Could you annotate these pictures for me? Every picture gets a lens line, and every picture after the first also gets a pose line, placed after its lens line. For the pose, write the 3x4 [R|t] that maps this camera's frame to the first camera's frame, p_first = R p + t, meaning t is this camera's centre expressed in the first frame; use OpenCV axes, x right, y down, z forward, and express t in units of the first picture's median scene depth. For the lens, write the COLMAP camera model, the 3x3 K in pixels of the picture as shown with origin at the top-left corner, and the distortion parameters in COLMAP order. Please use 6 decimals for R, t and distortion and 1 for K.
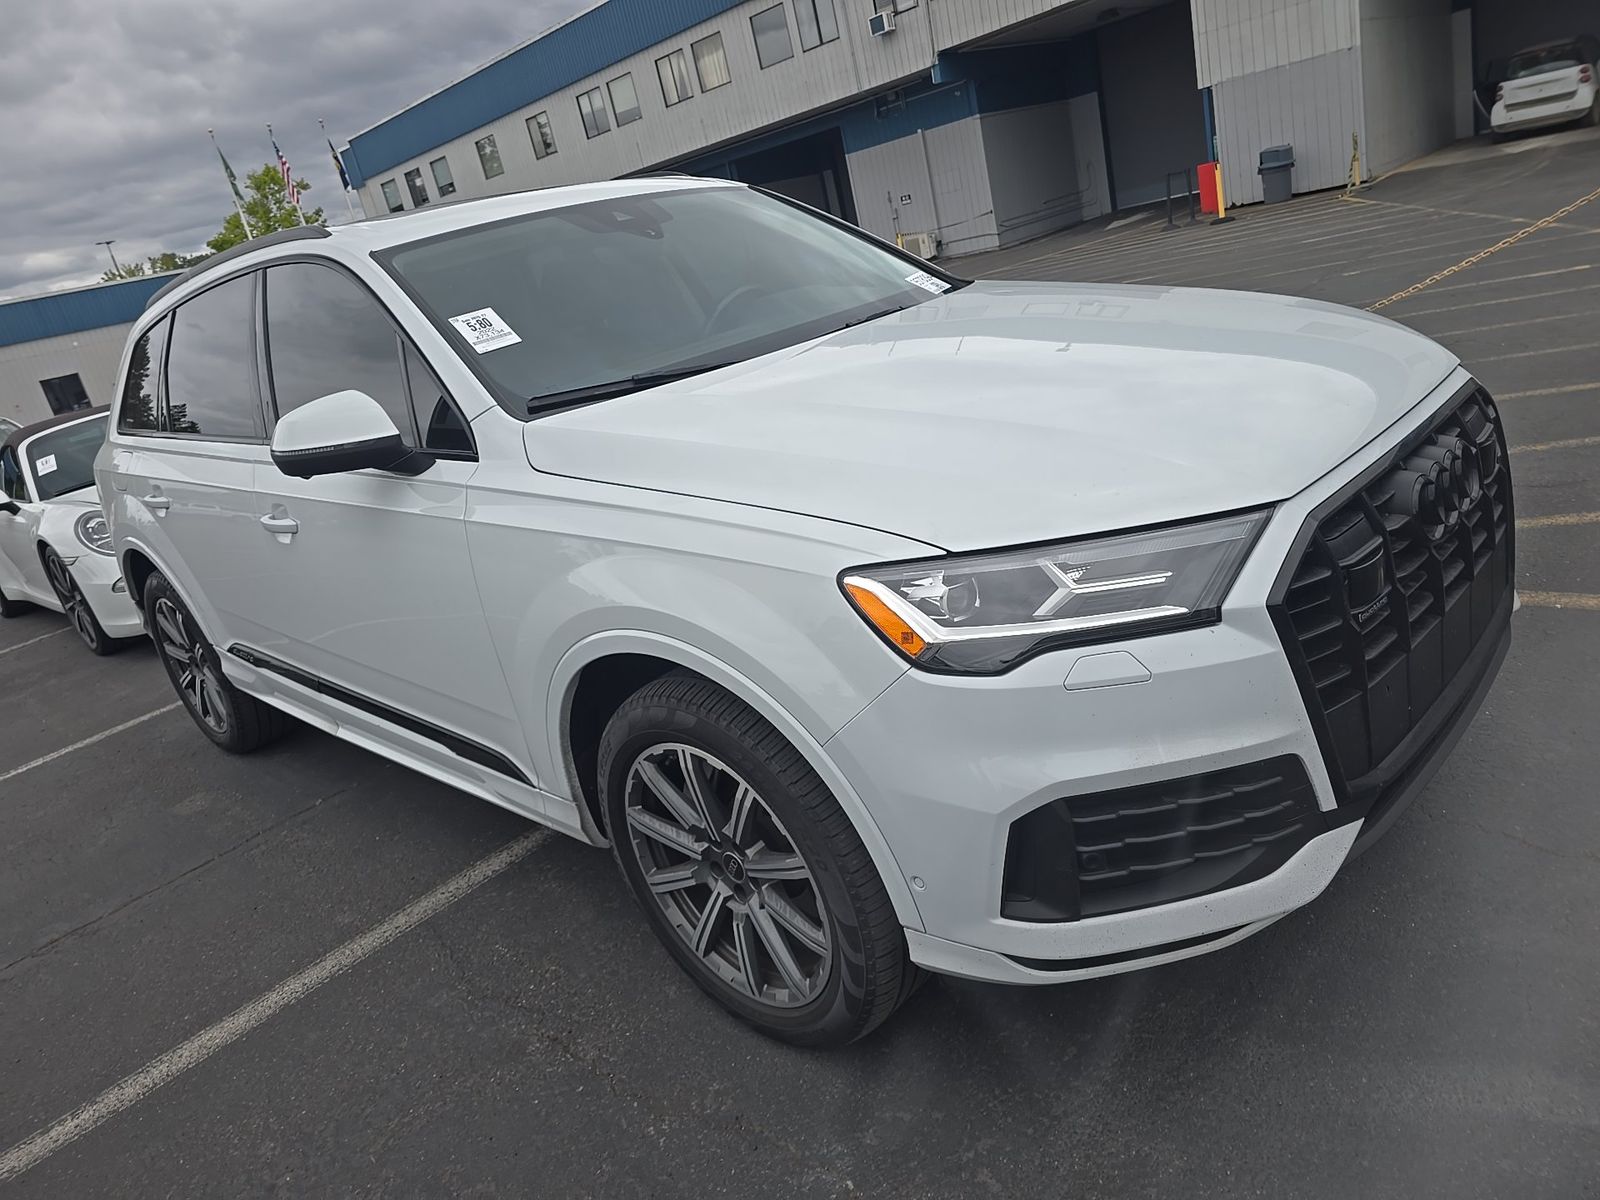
lens RADIAL K [[1145.3, 0, 800.0], [0, 1145.3, 600.0], [0, 0, 1]] dist [0.068836, -0.079184]
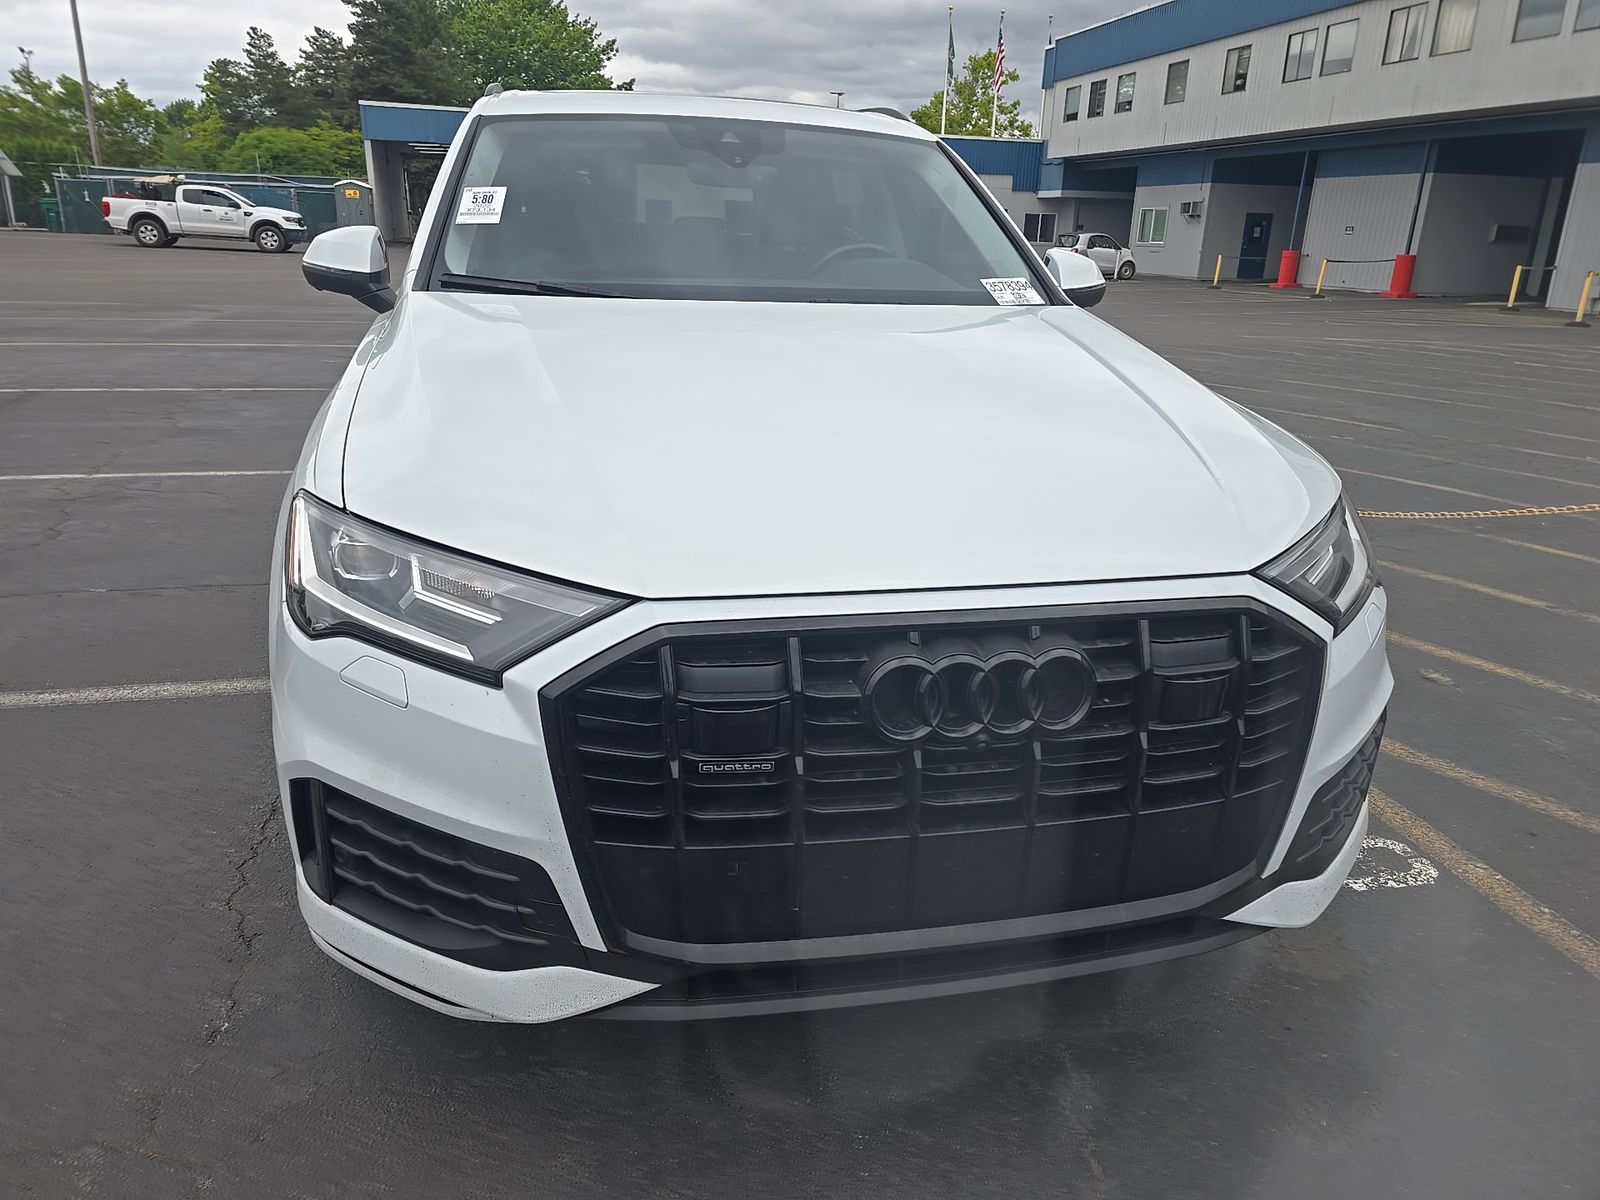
lens RADIAL K [[1145.3, 0, 800.0], [0, 1145.3, 600.0], [0, 0, 1]] dist [0.068836, -0.079184]
pose [[0.798293, 0.399086, -0.451065, 0.091984], [-0.369997, 0.915918, 0.155551, -0.026779], [0.475217, 0.042717, 0.878831, 0.031628]]
